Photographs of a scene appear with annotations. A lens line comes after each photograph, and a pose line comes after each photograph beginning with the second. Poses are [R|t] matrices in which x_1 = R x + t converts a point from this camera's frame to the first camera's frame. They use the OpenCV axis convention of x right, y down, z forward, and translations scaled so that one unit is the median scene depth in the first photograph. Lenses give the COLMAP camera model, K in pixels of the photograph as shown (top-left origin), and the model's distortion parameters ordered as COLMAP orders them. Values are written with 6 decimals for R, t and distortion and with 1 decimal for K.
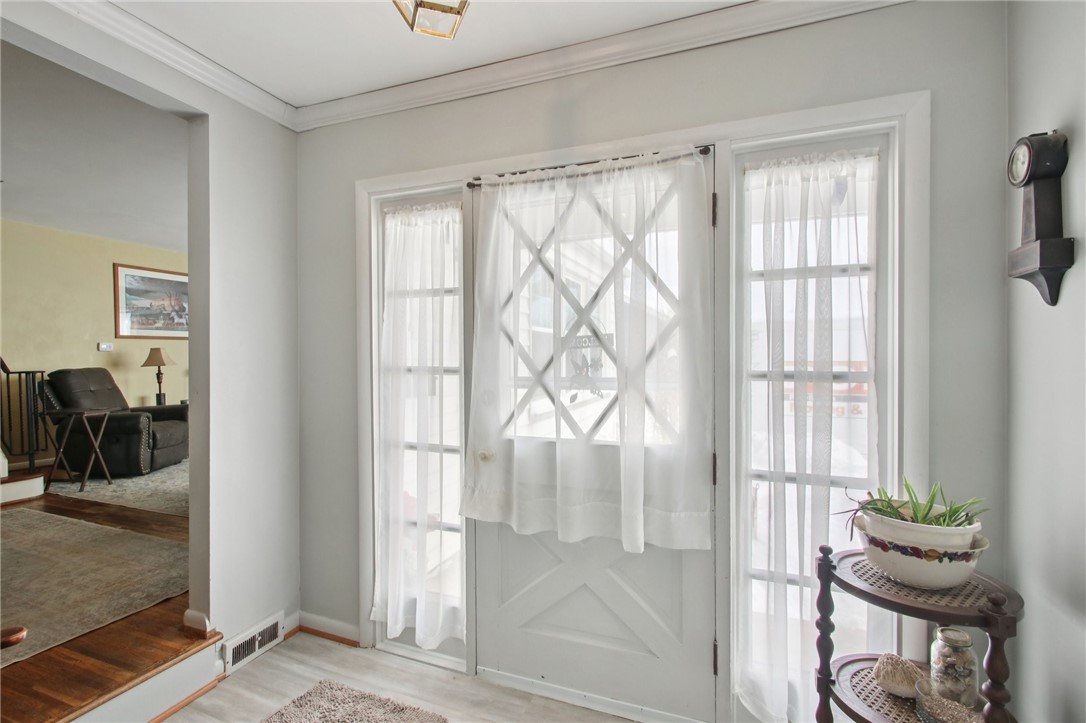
lens RADIAL K [[506.6, 0, 522.1], [0, 506.6, 355.5], [0, 0, 1]] dist [-0.000782, -0.000601]
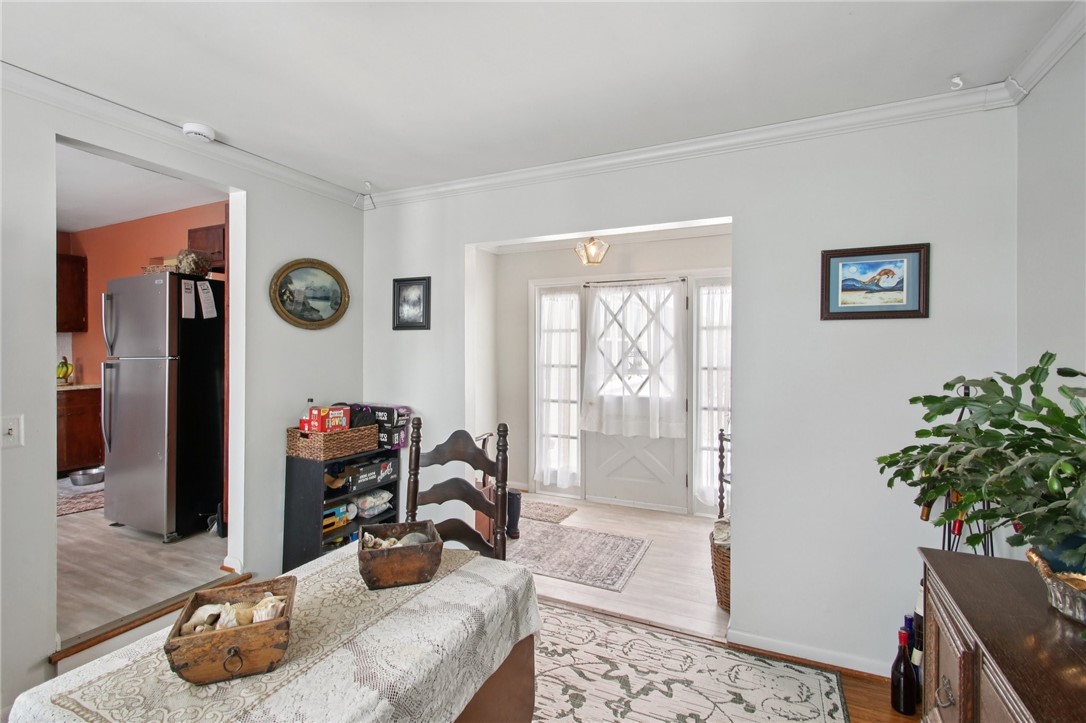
lens RADIAL K [[506.6, 0, 522.1], [0, 506.6, 355.5], [0, 0, 1]] dist [-0.000782, -0.000601]
pose [[0.995366, 0.004995, -0.096025, -0.172881], [-0.005372, 0.999979, -0.003675, -0.009218], [0.096004, 0.004174, 0.995372, -1.406329]]
